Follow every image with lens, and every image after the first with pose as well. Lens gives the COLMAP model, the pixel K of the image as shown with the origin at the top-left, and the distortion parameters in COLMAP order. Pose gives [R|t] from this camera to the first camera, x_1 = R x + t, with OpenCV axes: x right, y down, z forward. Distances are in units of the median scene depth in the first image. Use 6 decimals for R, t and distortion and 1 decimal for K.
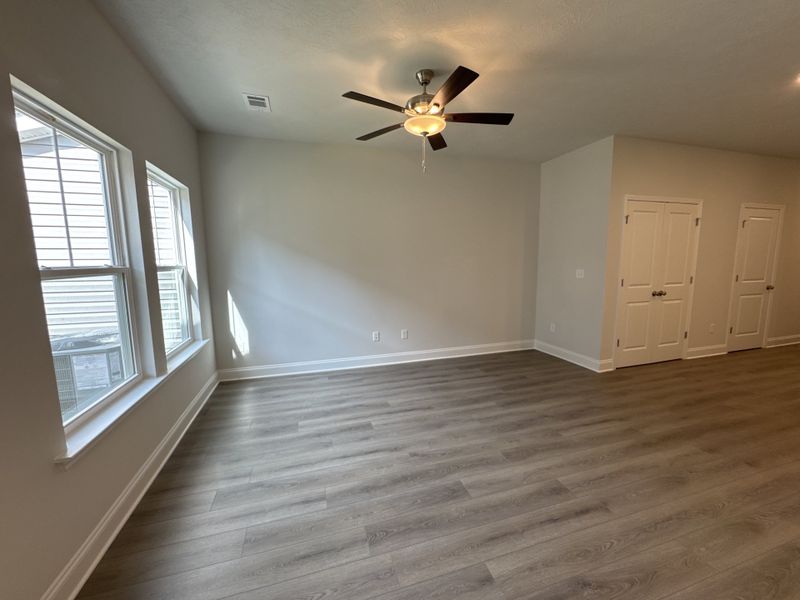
lens RADIAL K [[321.0, 0, 399.2], [0, 321.0, 299.4], [0, 0, 1]] dist [0.000254, -0.000256]
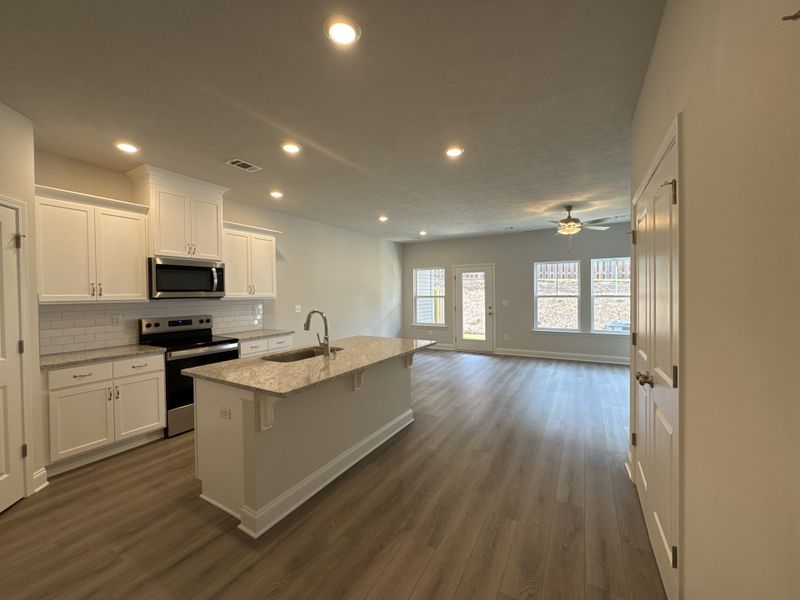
lens RADIAL K [[321.0, 0, 400.2], [0, 321.0, 299.0], [0, 0, 1]] dist [0.000254, -0.000256]
pose [[-0.730526, 0.030188, -0.682217, 2.172309], [-0.065051, 0.991403, 0.113527, -0.252515], [0.679779, 0.127313, -0.722282, 1.715336]]
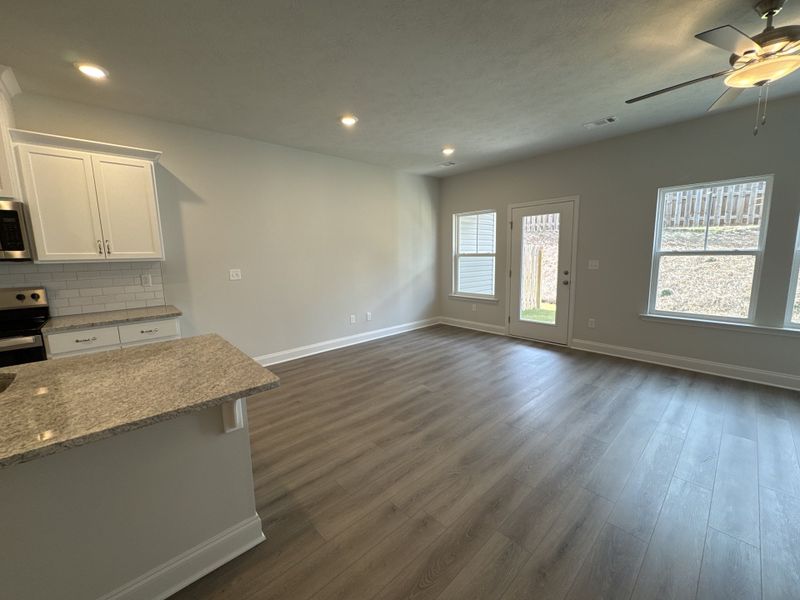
lens RADIAL K [[321.0, 0, 400.8], [0, 321.0, 297.1], [0, 0, 1]] dist [0.000254, -0.000256]
pose [[-0.900819, 0.087001, -0.425388, 1.159711], [-0.024582, 0.967929, 0.250018, -0.185938], [0.433498, 0.235678, -0.869791, 1.343840]]
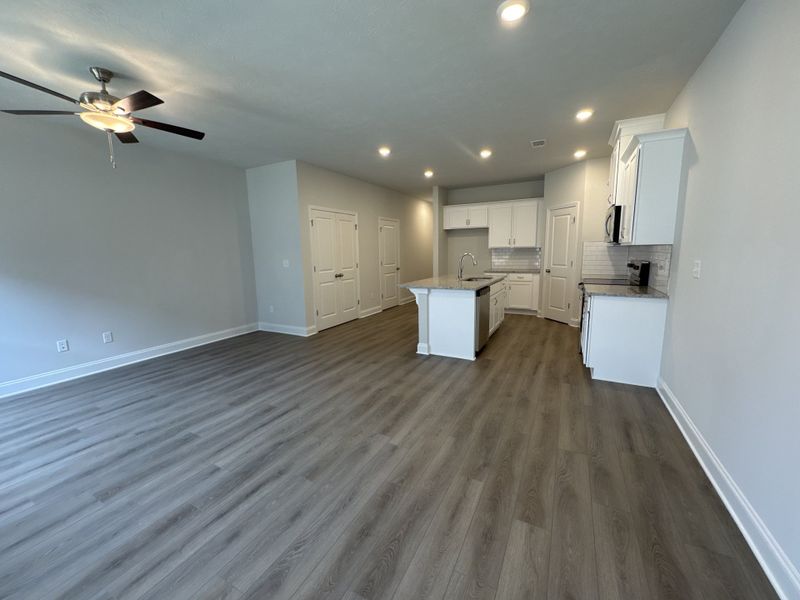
lens RADIAL K [[321.0, 0, 400.3], [0, 321.0, 298.4], [0, 0, 1]] dist [0.000254, -0.000256]
pose [[0.704935, -0.106621, 0.701212, -0.041254], [0.096168, 0.993875, 0.054442, 0.051755], [-0.702722, 0.029056, 0.710871, -0.356551]]
